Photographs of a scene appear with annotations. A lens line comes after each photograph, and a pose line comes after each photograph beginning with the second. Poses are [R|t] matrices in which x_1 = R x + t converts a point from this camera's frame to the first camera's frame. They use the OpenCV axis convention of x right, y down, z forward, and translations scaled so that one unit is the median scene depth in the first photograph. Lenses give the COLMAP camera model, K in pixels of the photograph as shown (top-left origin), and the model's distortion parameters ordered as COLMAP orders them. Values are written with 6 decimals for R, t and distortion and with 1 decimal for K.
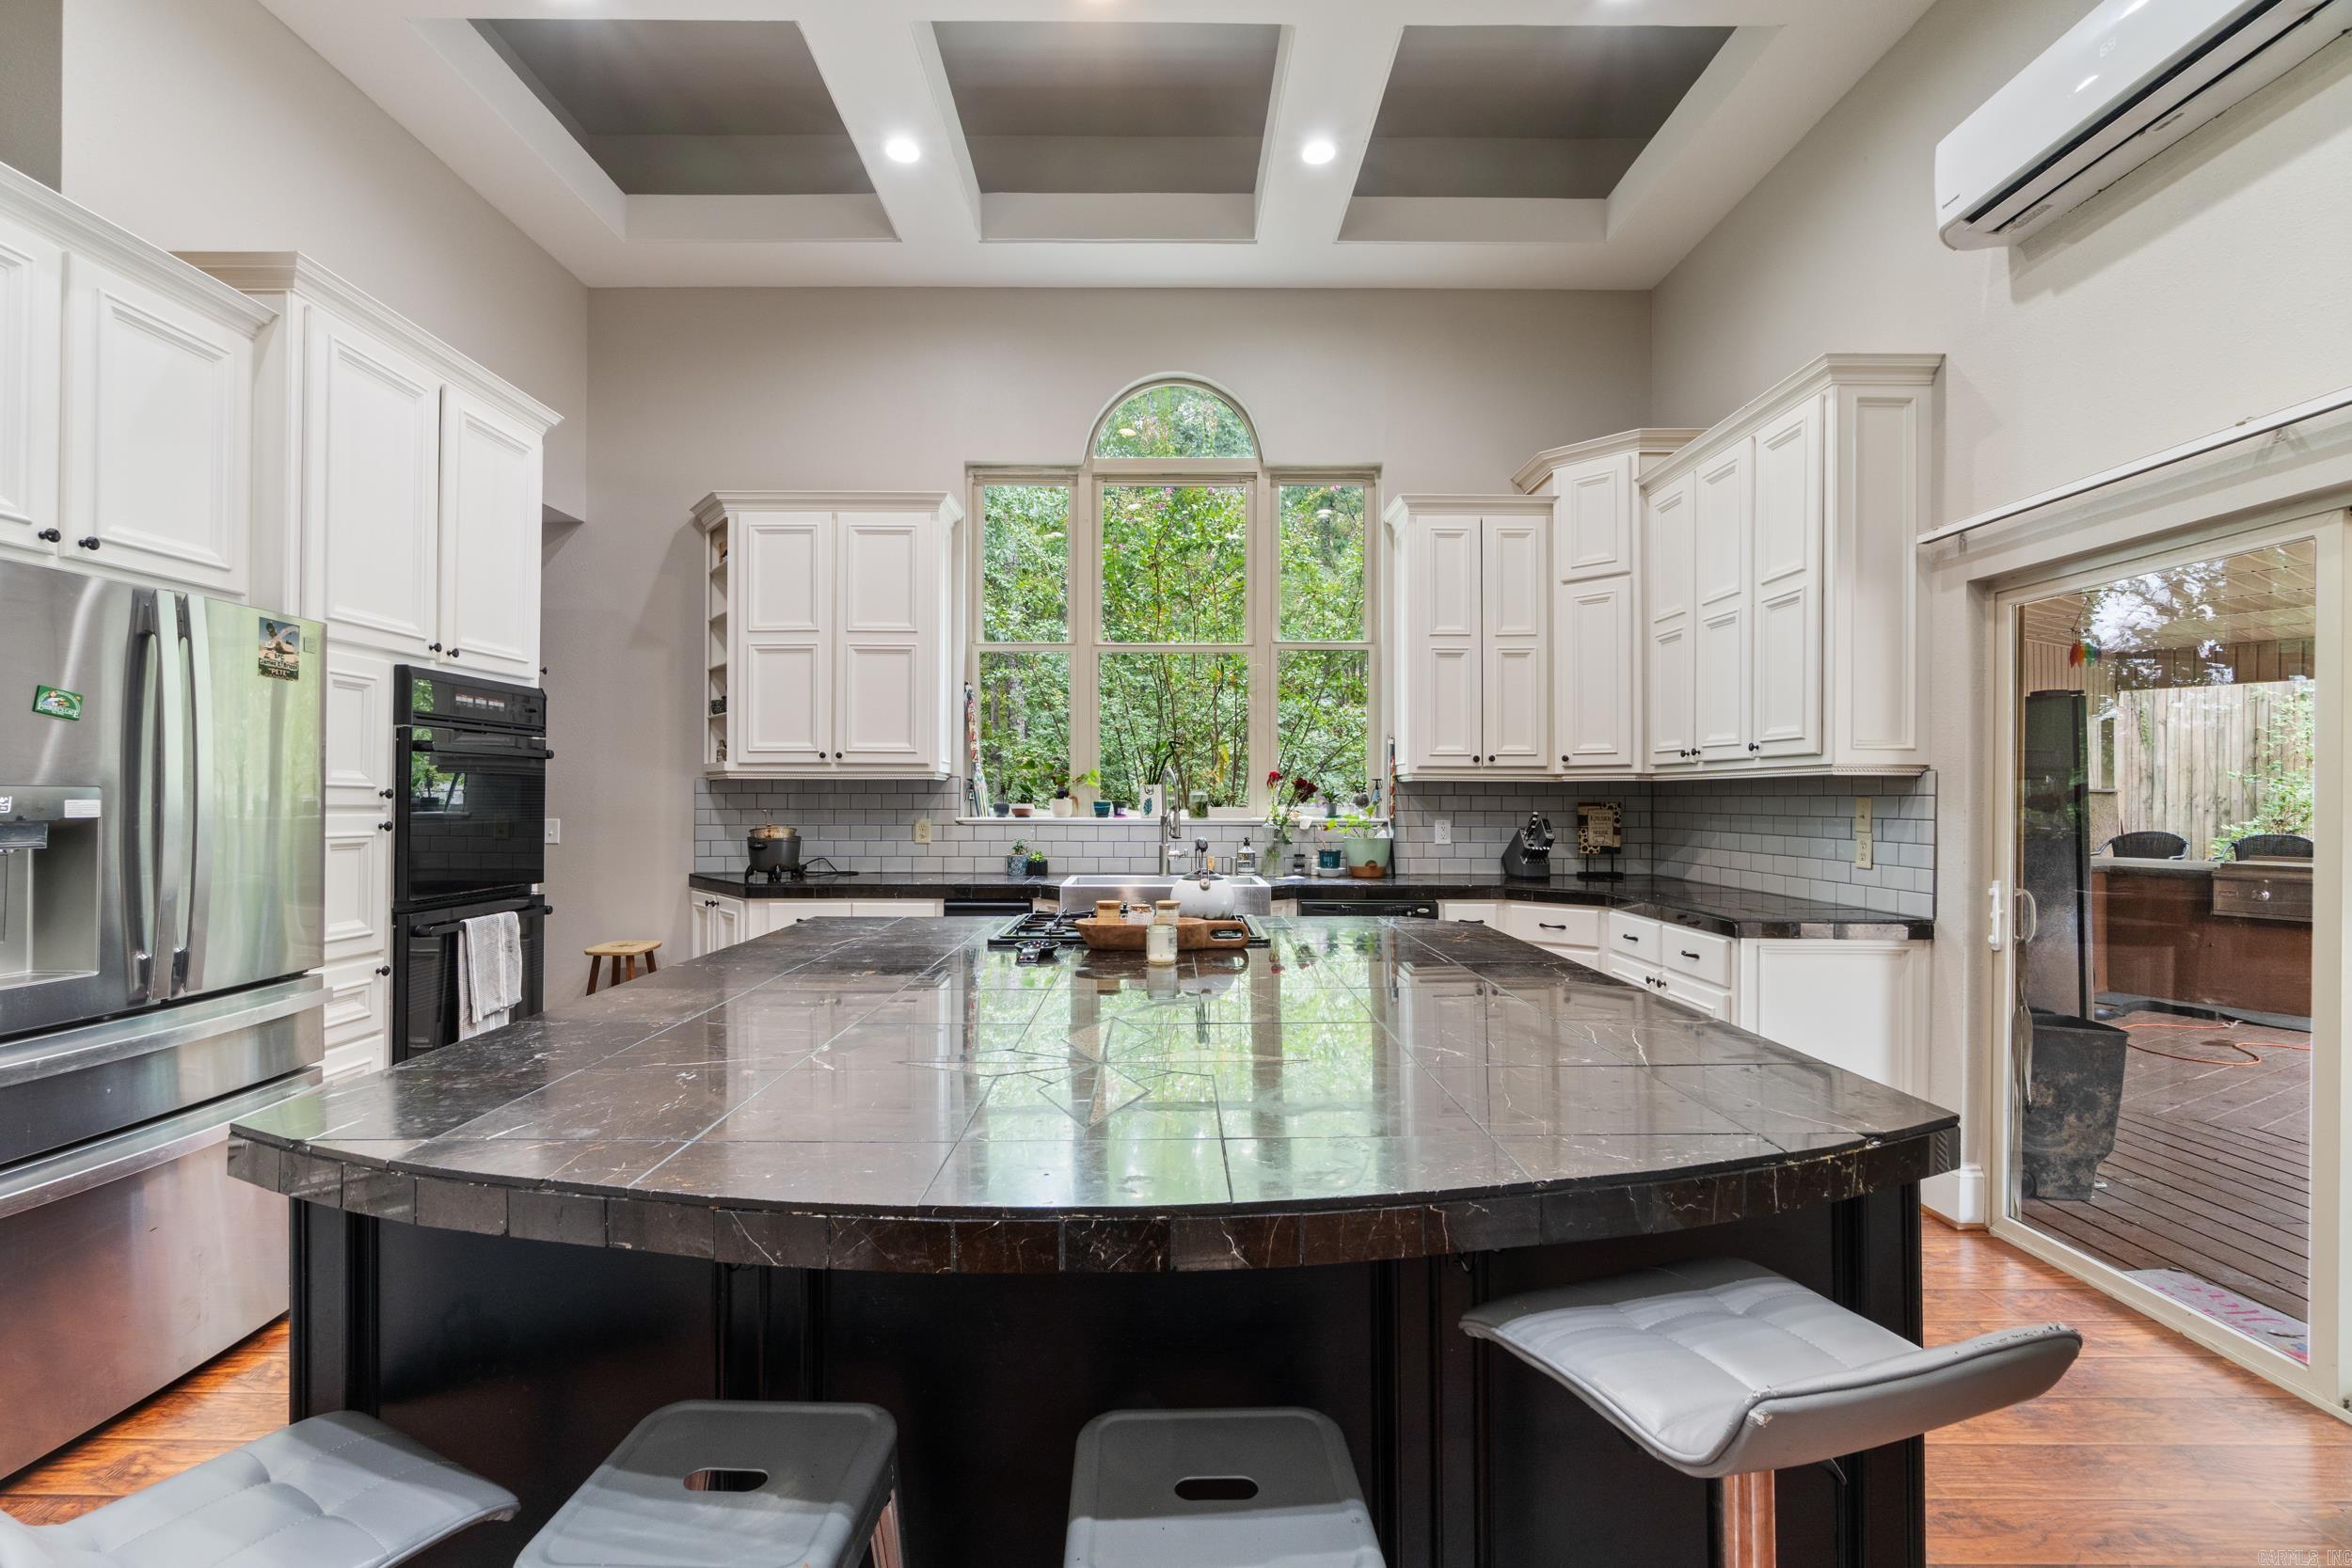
lens RADIAL K [[1033.1, 0, 1159.4], [0, 1033.1, 789.2], [0, 0, 1]] dist [-0.004275, 0.000471]
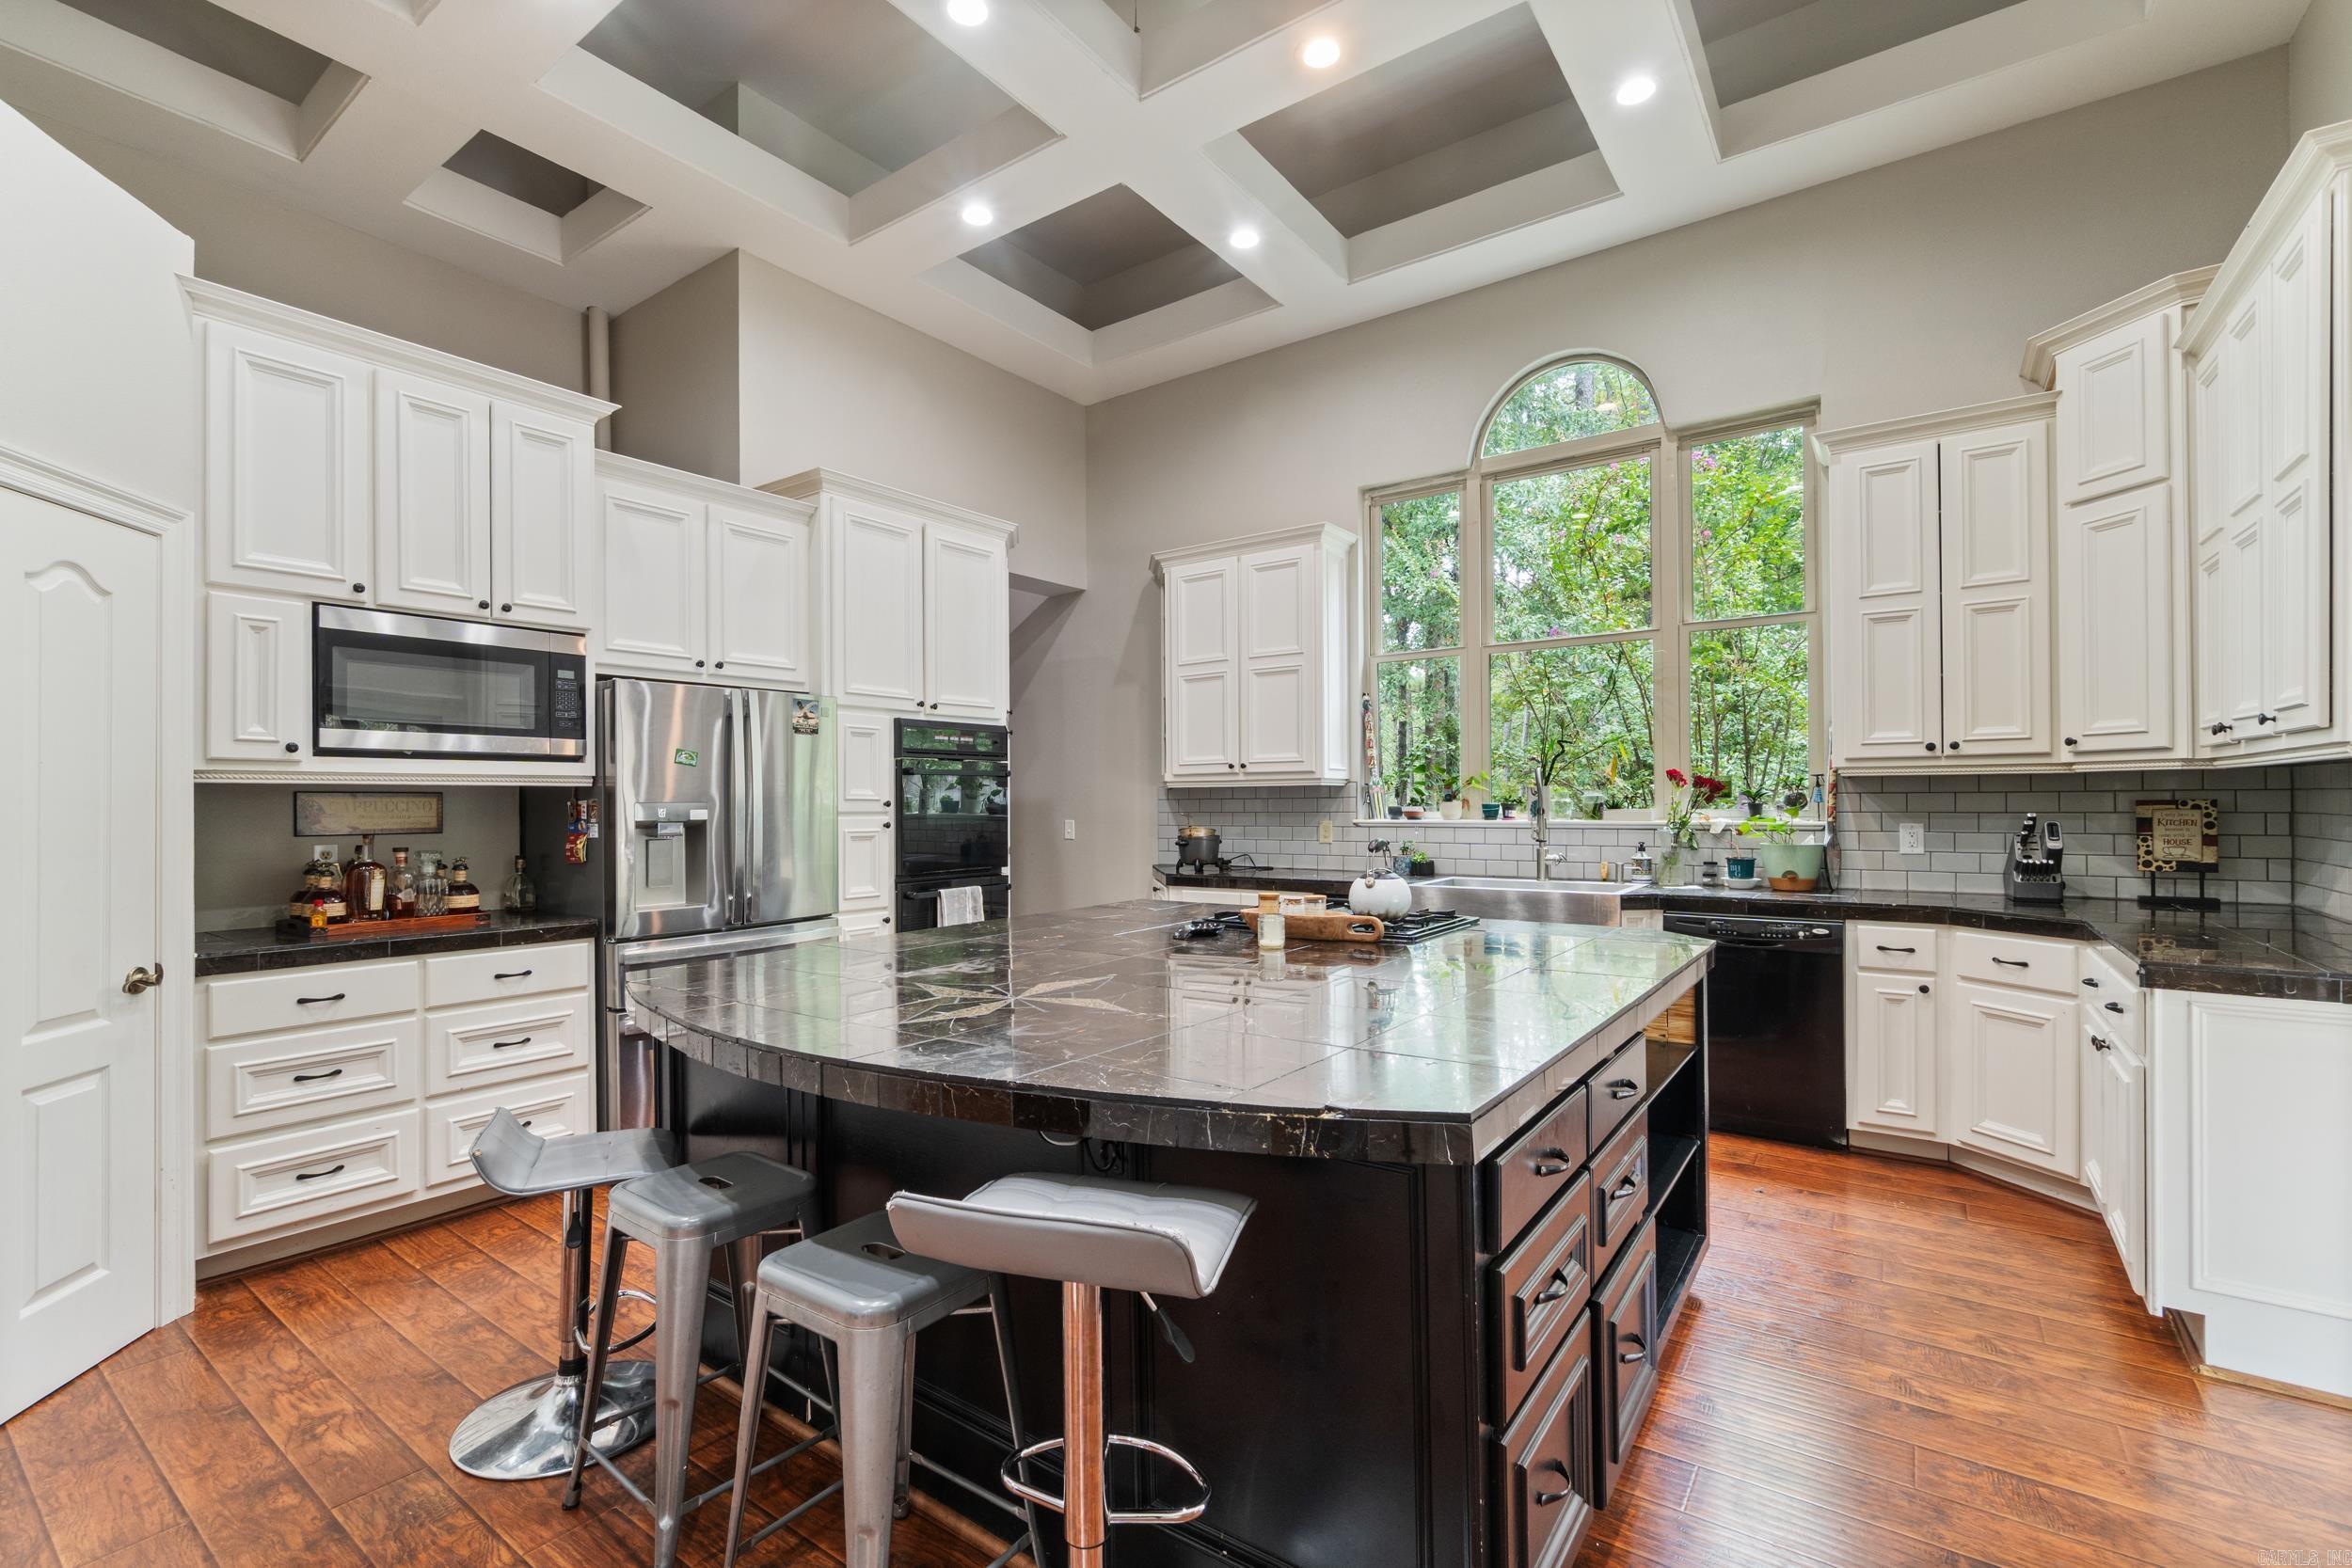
lens RADIAL K [[1033.1, 0, 1134.5], [0, 1033.1, 803.4], [0, 0, 1]] dist [-0.004275, 0.000471]
pose [[0.801137, -0.008411, -0.598422, 0.288987], [0.015362, 0.999861, 0.006512, -0.000329], [0.598283, -0.014409, 0.801155, -0.002275]]
